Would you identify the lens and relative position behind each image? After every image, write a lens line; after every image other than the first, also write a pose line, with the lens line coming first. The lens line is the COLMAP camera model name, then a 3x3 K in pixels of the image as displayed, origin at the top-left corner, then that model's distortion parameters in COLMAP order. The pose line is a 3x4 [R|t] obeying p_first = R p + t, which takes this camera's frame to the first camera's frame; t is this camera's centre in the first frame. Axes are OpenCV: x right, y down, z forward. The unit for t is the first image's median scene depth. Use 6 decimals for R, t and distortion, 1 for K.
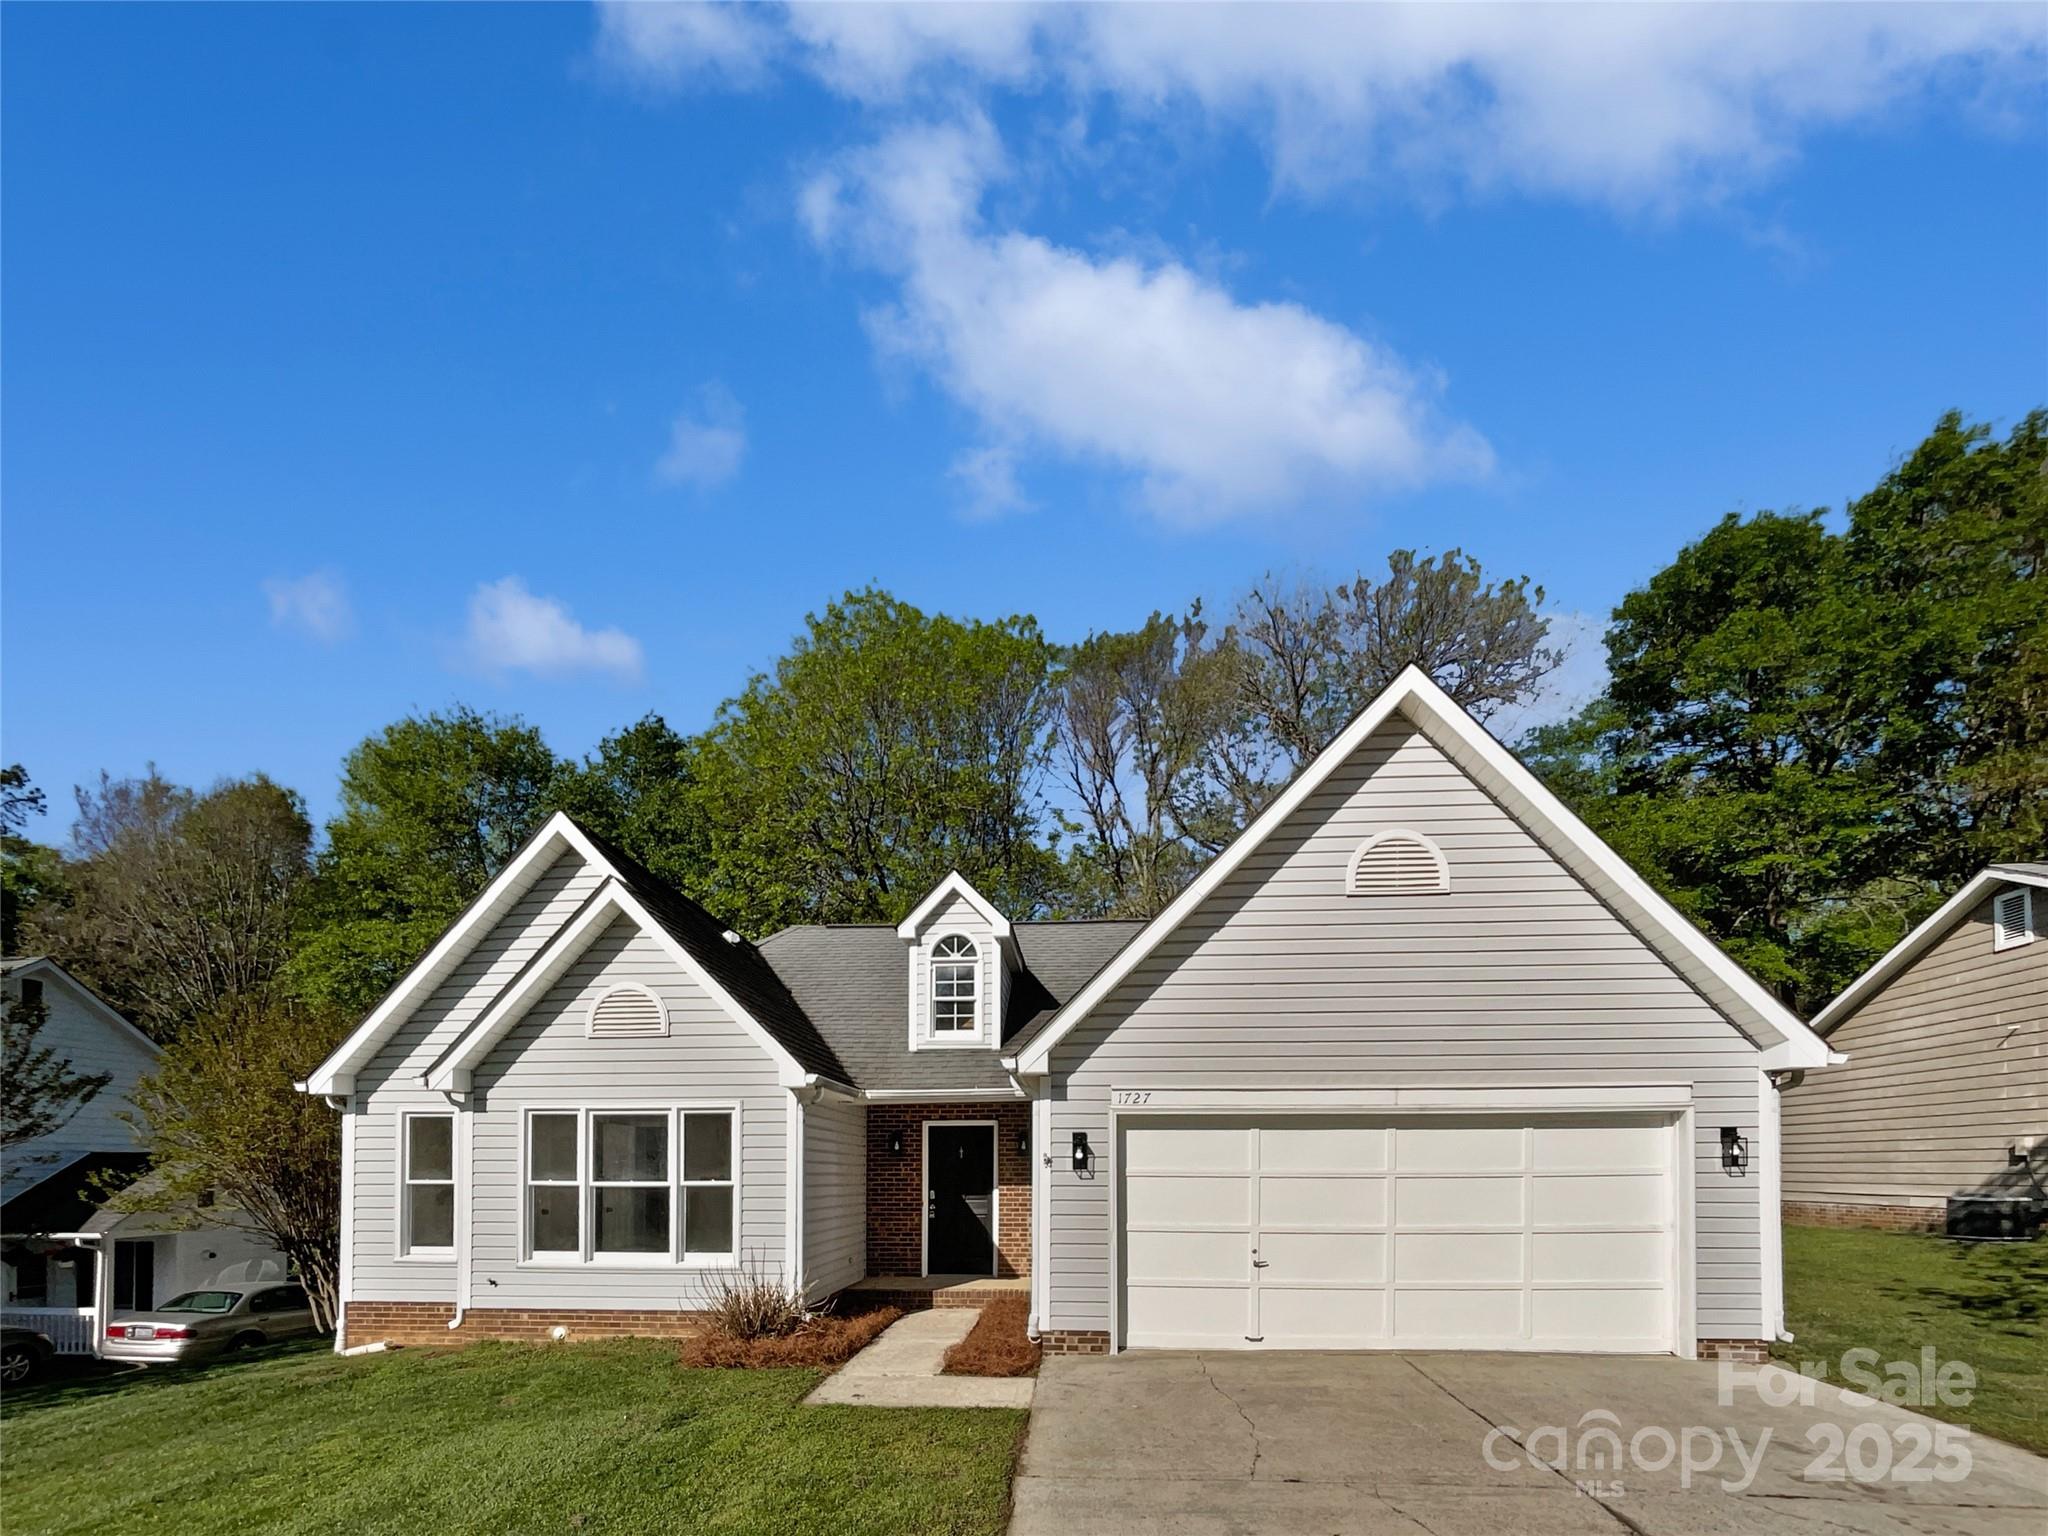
lens RADIAL K [[829.4, 0, 1048.2], [0, 829.4, 816.1], [0, 0, 1]] dist [0.002974, 0.000642]
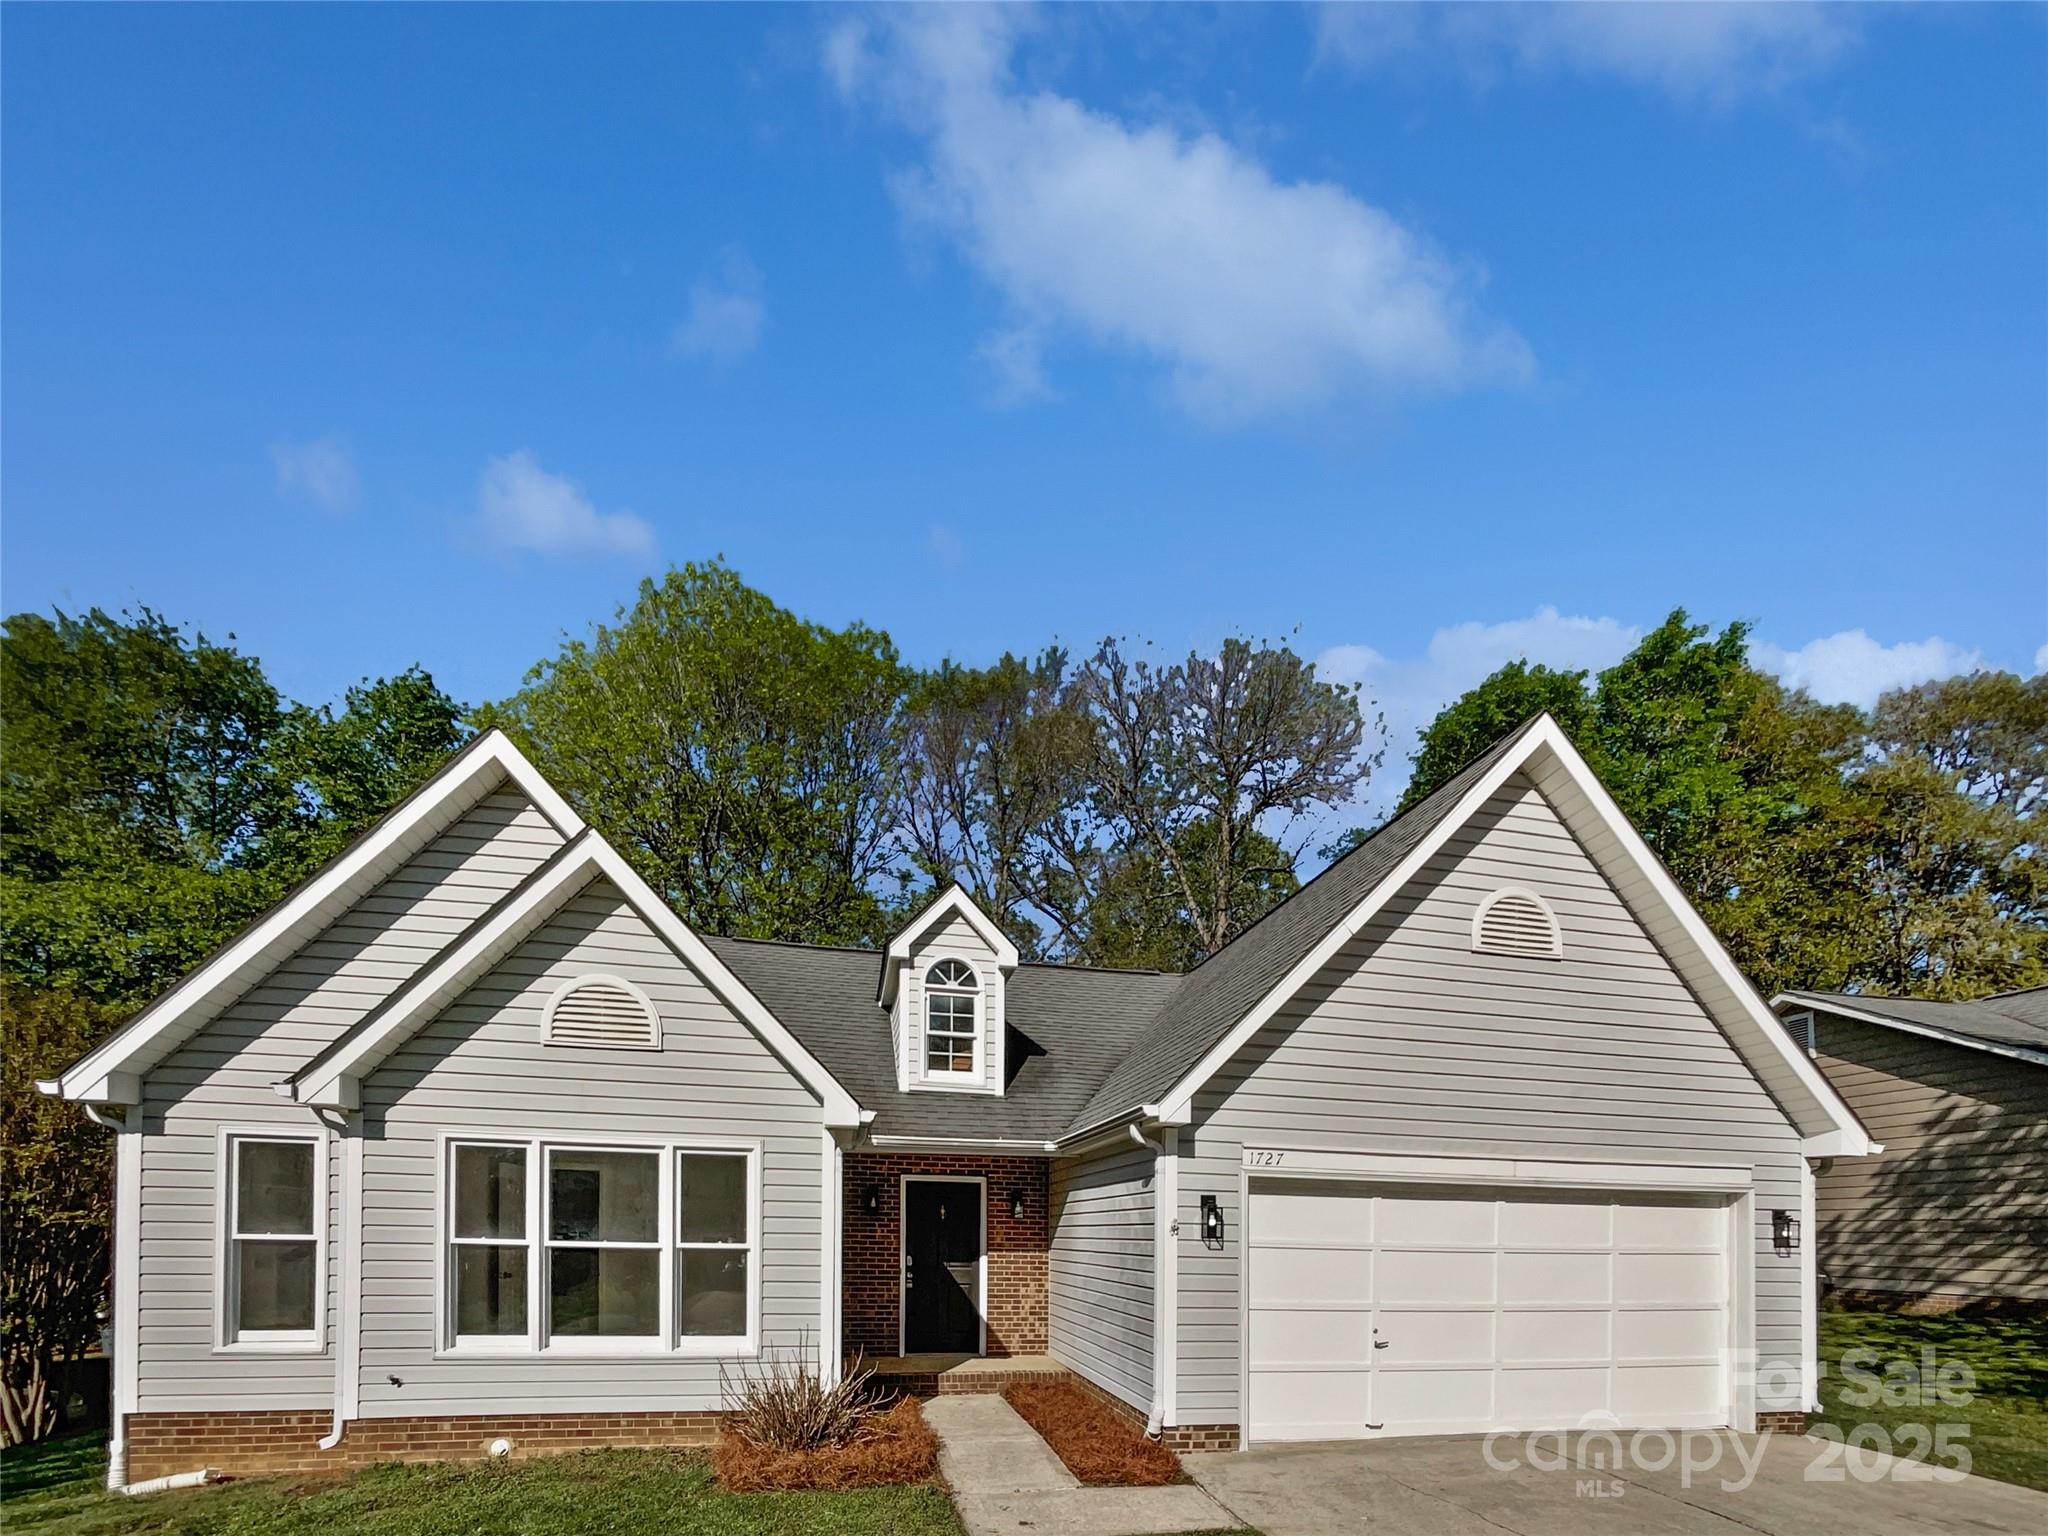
lens RADIAL K [[853.1, 0, 1026.4], [0, 853.1, 921.3], [0, 0, 1]] dist [-0.001096, 0.004174]
pose [[0.966355, 0.106129, 0.234295, -0.332717], [-0.118881, 0.992064, 0.040949, 0.080498], [-0.228089, -0.067425, 0.971303, 0.192880]]
